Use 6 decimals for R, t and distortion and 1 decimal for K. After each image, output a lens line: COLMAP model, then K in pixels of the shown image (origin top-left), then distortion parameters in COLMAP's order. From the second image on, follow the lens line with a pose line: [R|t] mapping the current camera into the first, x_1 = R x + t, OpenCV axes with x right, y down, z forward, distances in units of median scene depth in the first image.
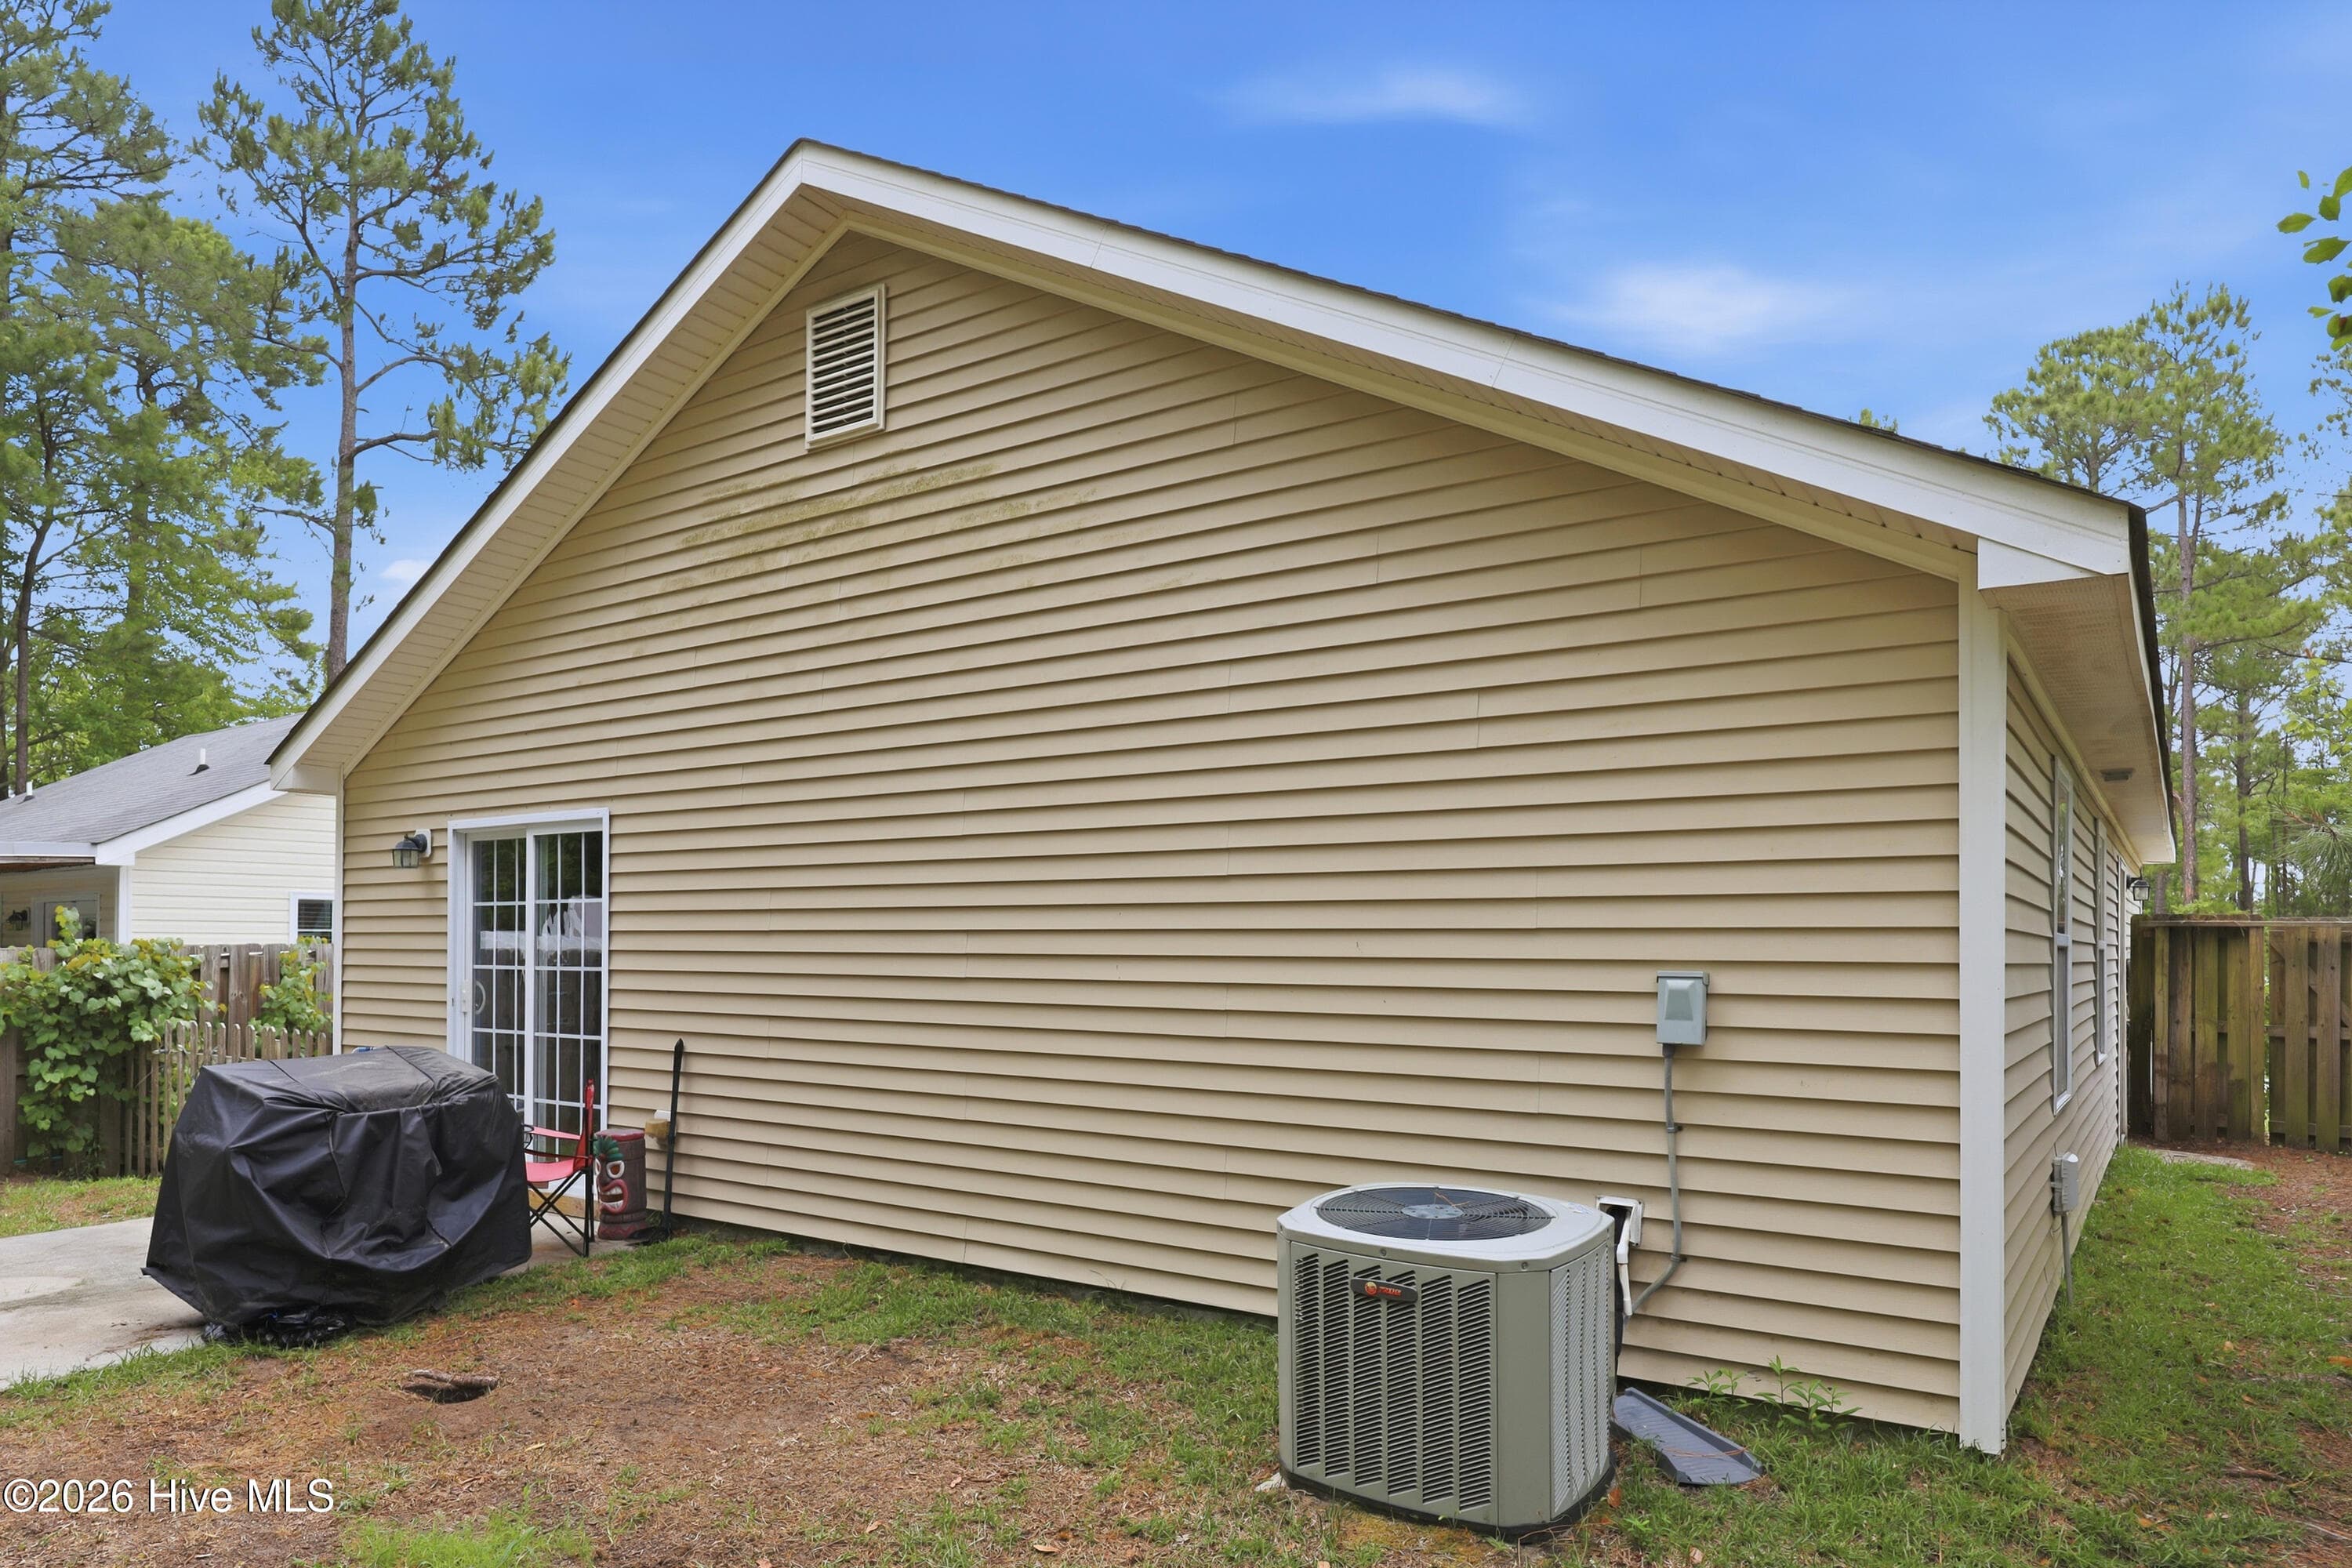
lens RADIAL K [[1473.1, 0, 1132.7], [0, 1473.1, 921.0], [0, 0, 1]] dist [0.003243, -0.002538]
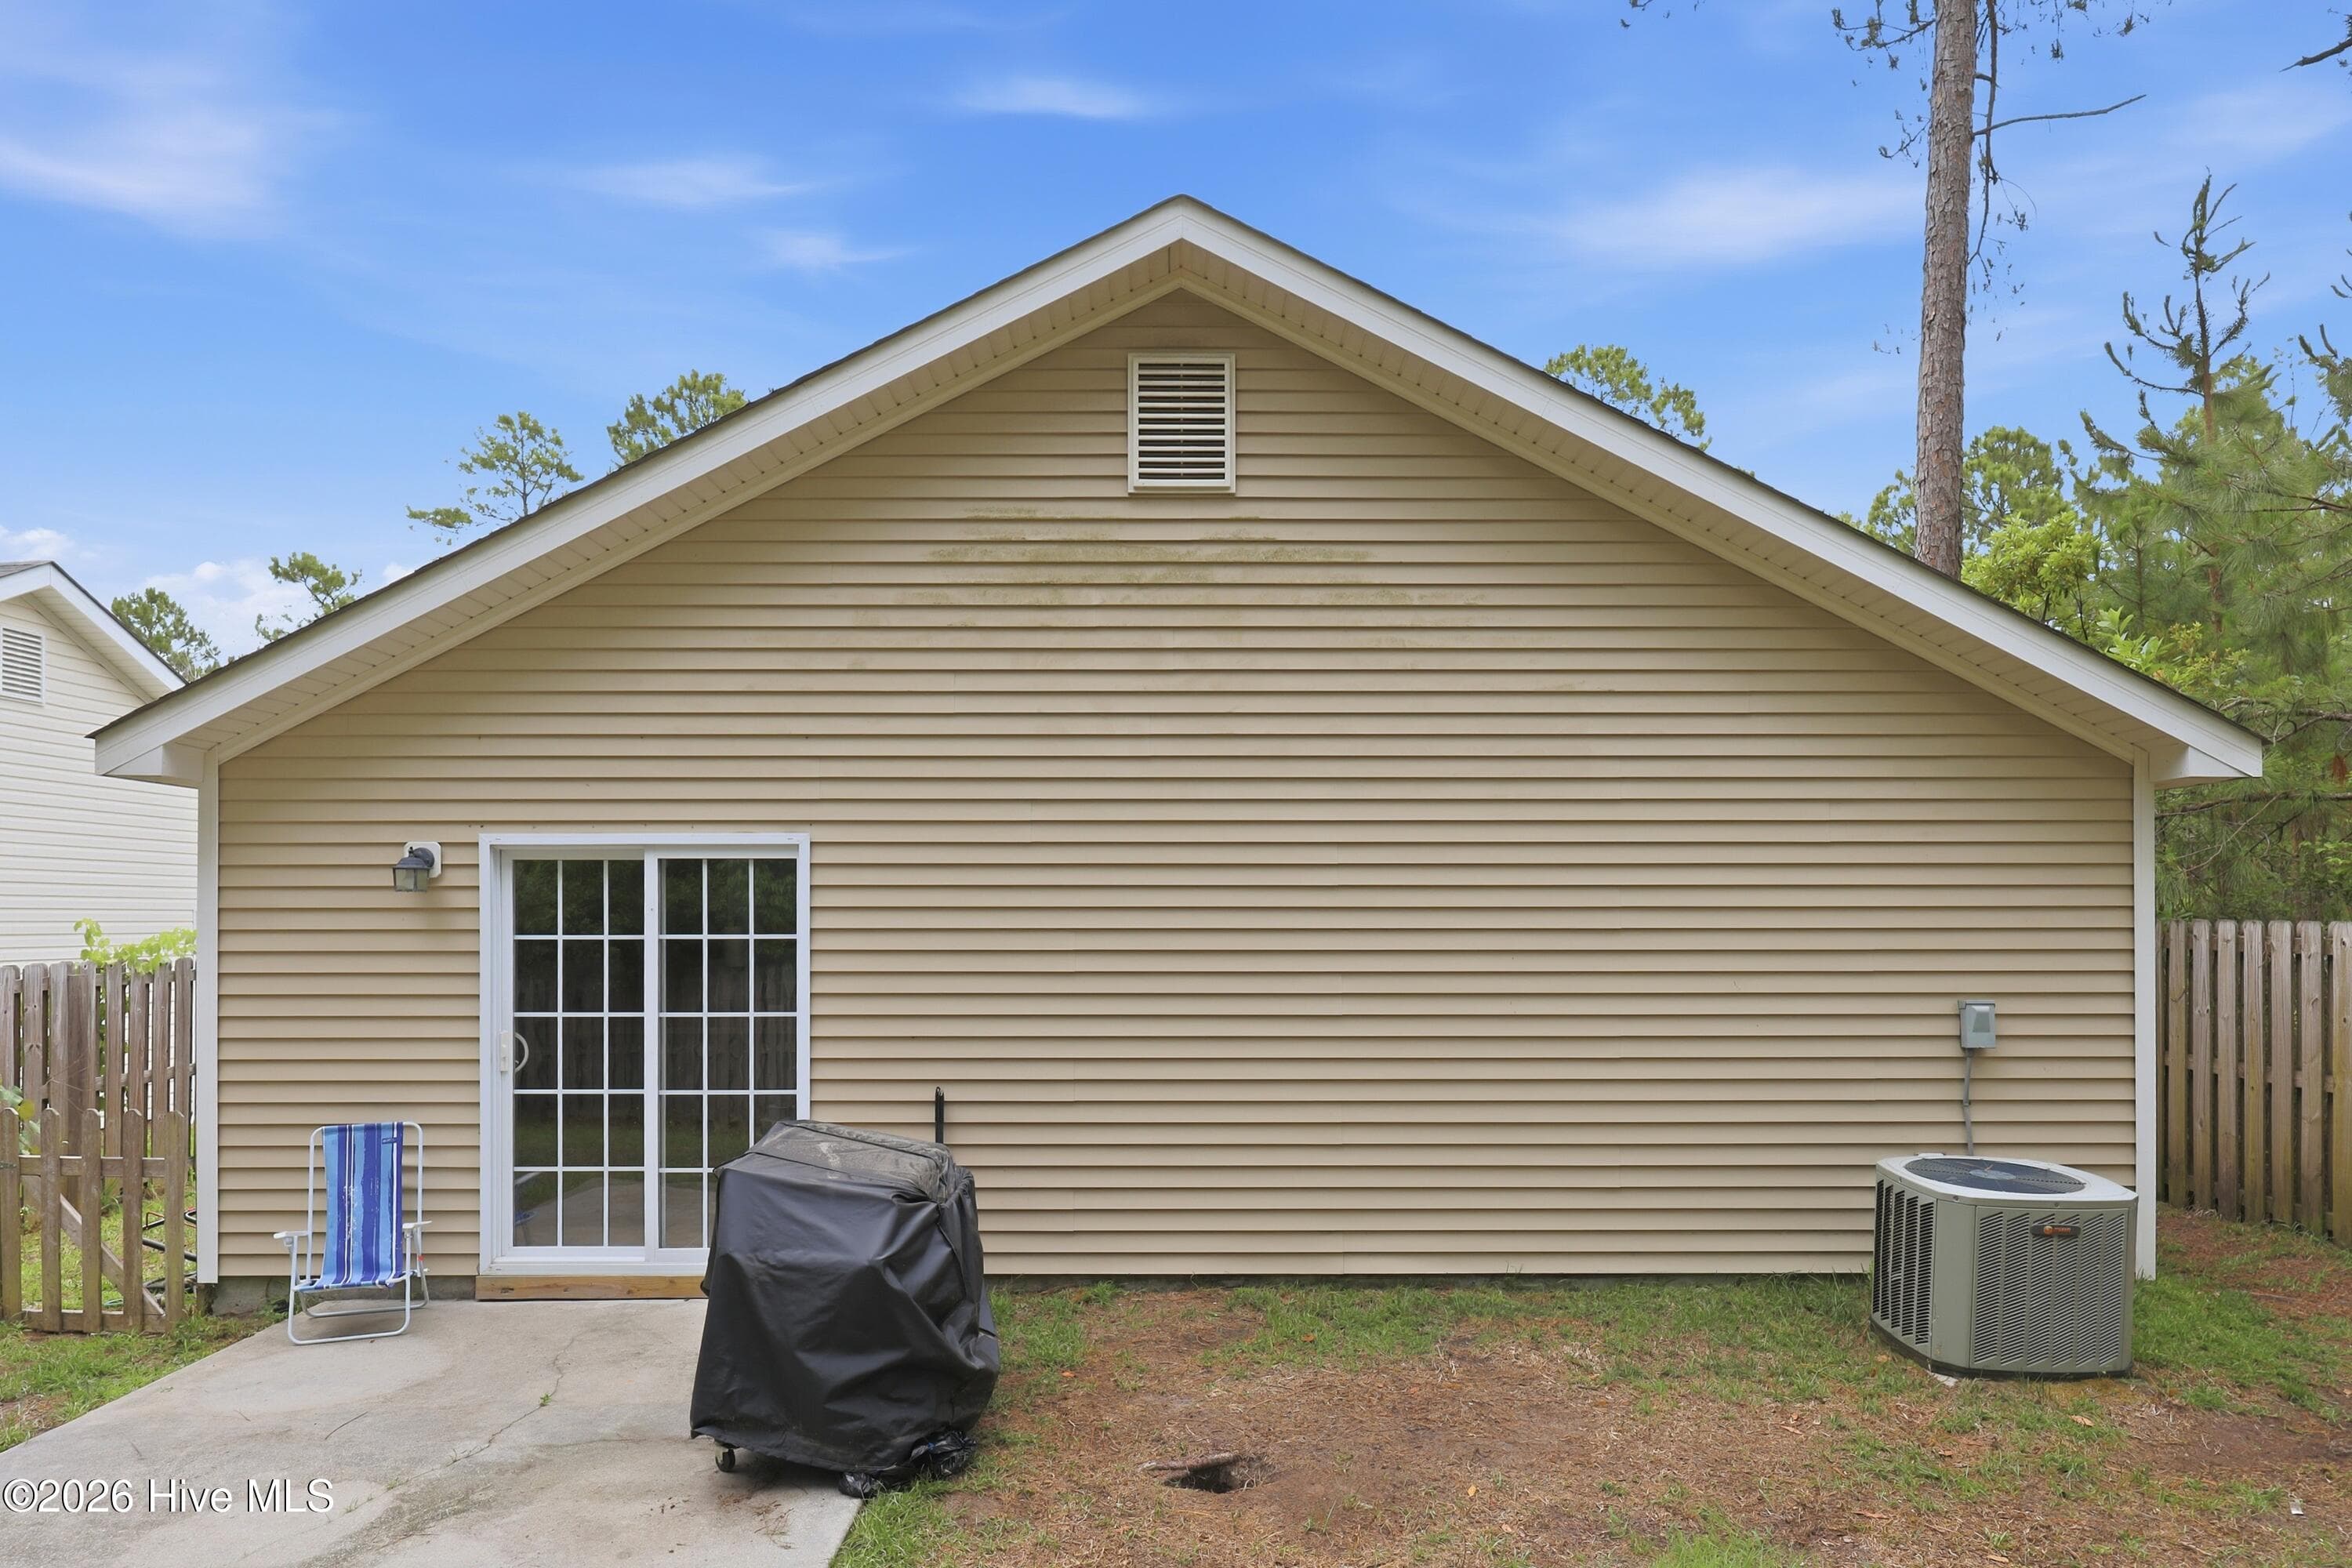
lens RADIAL K [[1411.9, 0, 1179.2], [0, 1411.9, 911.3], [0, 0, 1]] dist [0.003943, -0.001133]
pose [[0.813101, -0.000729, 0.582123, -0.755536], [-0.005077, 0.999952, 0.008342, -0.042902], [-0.582101, -0.009738, 0.813058, 0.195304]]
